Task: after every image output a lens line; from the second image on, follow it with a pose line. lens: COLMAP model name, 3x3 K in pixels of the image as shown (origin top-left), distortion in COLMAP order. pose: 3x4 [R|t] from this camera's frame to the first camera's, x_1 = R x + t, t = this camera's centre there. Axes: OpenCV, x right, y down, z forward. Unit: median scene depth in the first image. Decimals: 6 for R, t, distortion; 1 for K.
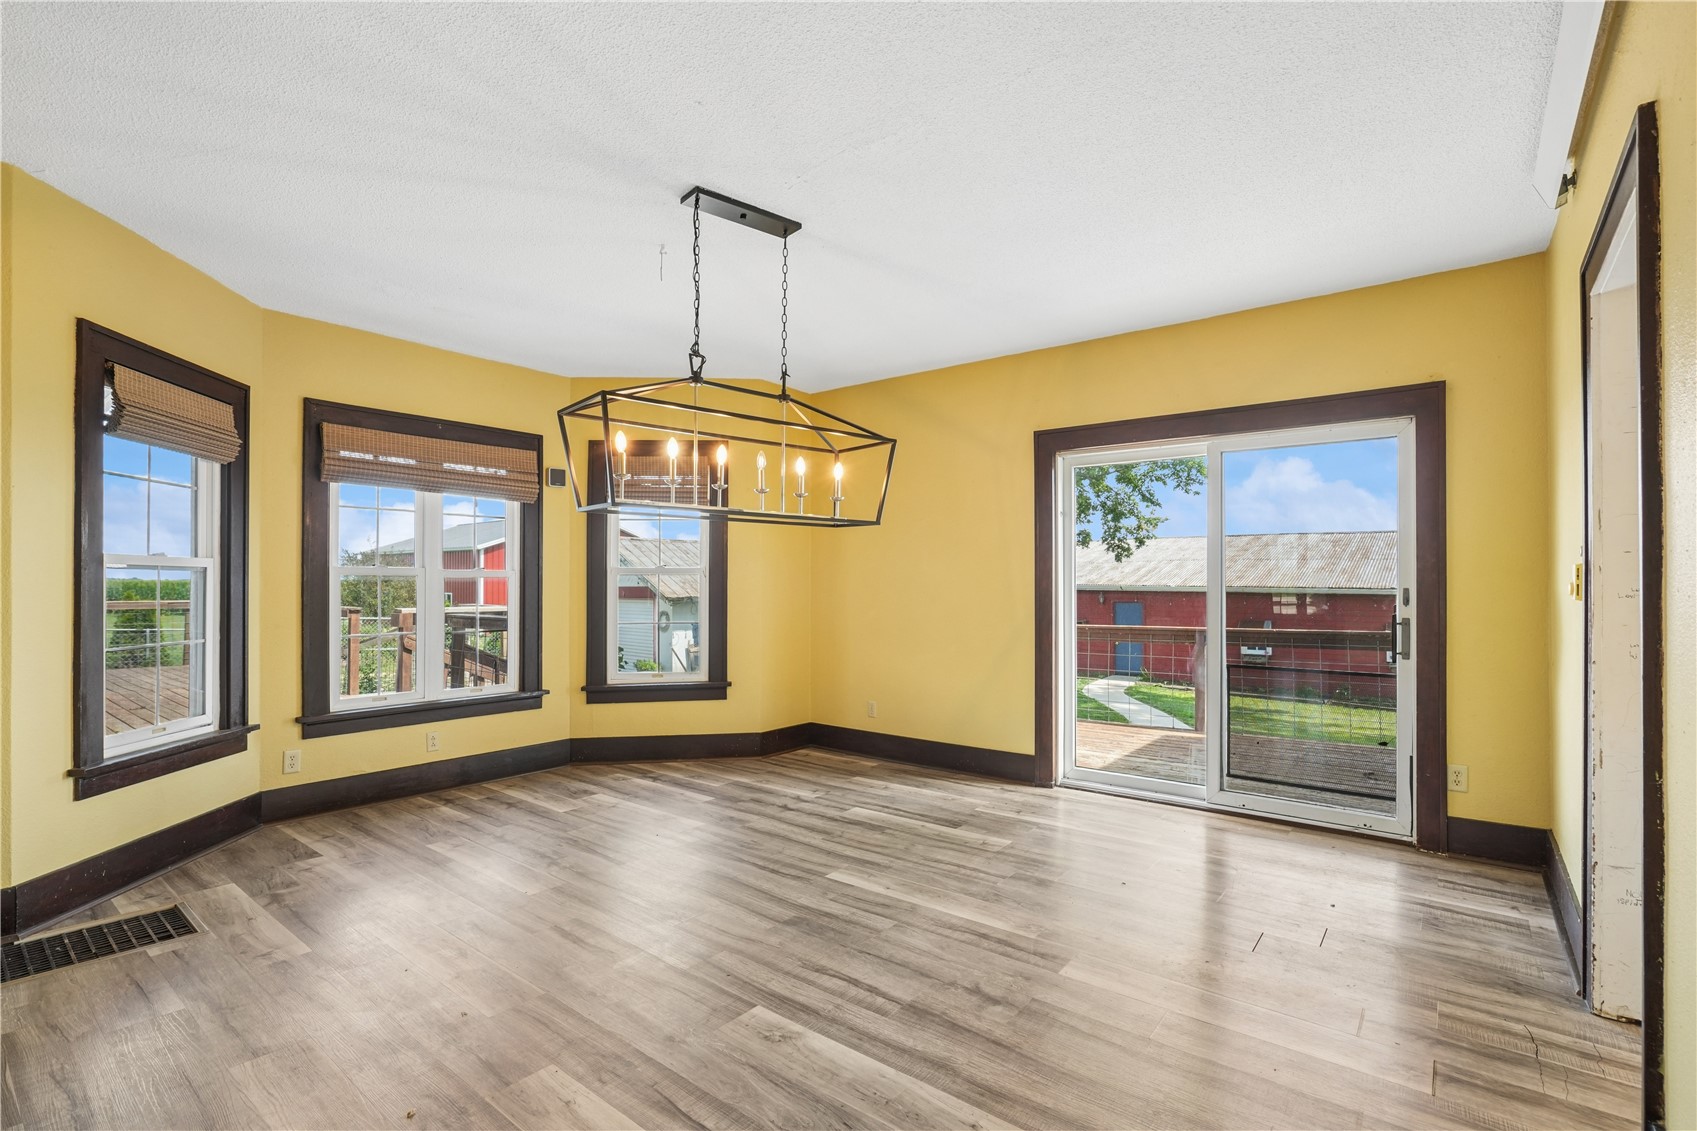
lens RADIAL K [[781.3, 0, 843.8], [0, 781.3, 576.7], [0, 0, 1]] dist [-0.013264, 0.002808]
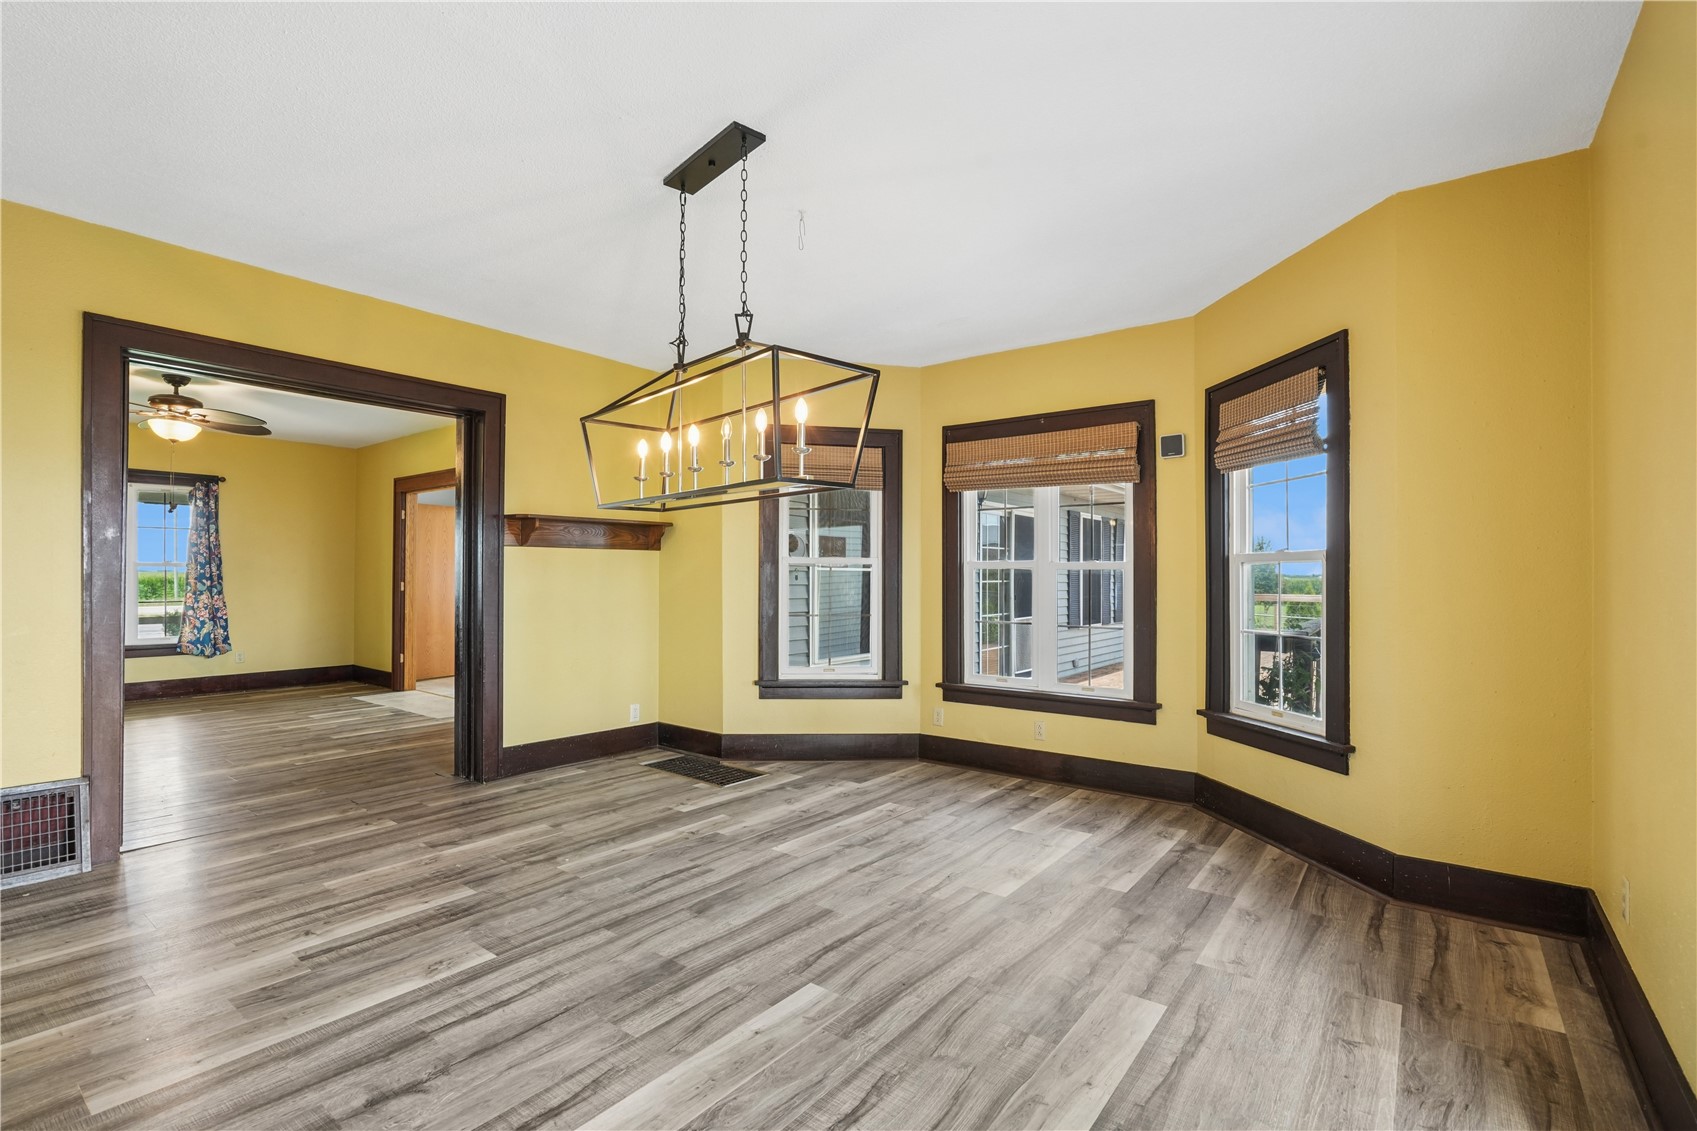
lens RADIAL K [[781.3, 0, 851.9], [0, 781.3, 571.7], [0, 0, 1]] dist [-0.013264, 0.002808]
pose [[0.010639, -0.012475, -0.999866, 0.624274], [0.007082, 0.999898, -0.012400, 0.018339], [0.999918, -0.006949, 0.010726, 0.938329]]
